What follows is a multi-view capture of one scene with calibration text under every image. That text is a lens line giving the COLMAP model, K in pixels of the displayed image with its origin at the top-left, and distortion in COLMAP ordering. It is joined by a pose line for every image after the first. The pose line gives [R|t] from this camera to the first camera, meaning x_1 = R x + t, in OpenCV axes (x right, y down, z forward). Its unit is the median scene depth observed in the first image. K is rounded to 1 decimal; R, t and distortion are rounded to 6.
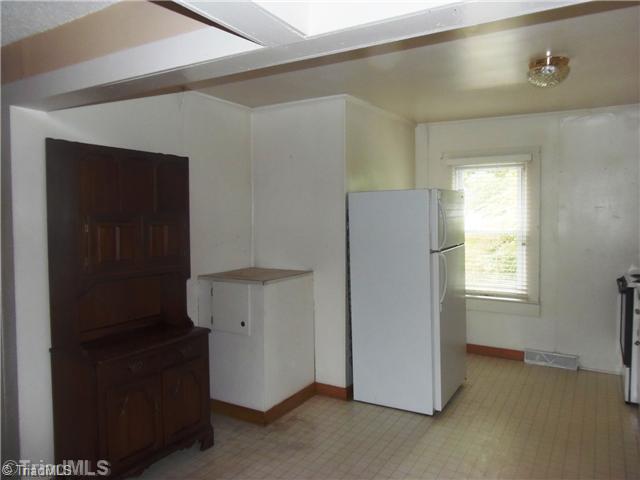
lens RADIAL K [[470.3, 0, 323.9], [0, 470.3, 234.9], [0, 0, 1]] dist [-0.009286, -0.007323]
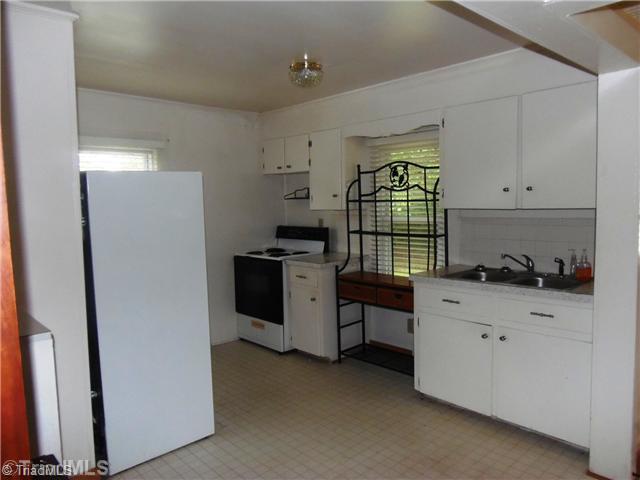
lens RADIAL K [[470.3, 0, 323.9], [0, 470.3, 234.9], [0, 0, 1]] dist [-0.009286, -0.007323]
pose [[0.290991, -0.070818, 0.954101, -0.407249], [0.067368, 0.996298, 0.053403, -0.011549], [-0.954351, 0.048736, 0.294685, 0.422270]]
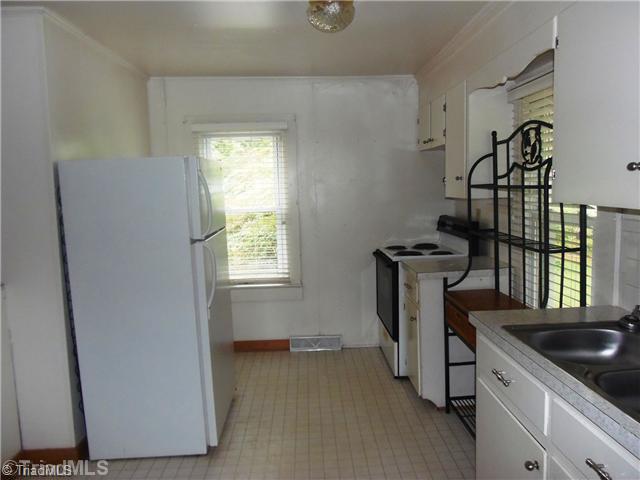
lens RADIAL K [[470.3, 0, 323.9], [0, 470.3, 234.9], [0, 0, 1]] dist [-0.009286, -0.007323]
pose [[0.841686, -0.070828, 0.535301, 0.006712], [0.047879, 0.997244, 0.056667, -0.004721], [-0.537840, -0.022066, 0.842758, 0.206354]]
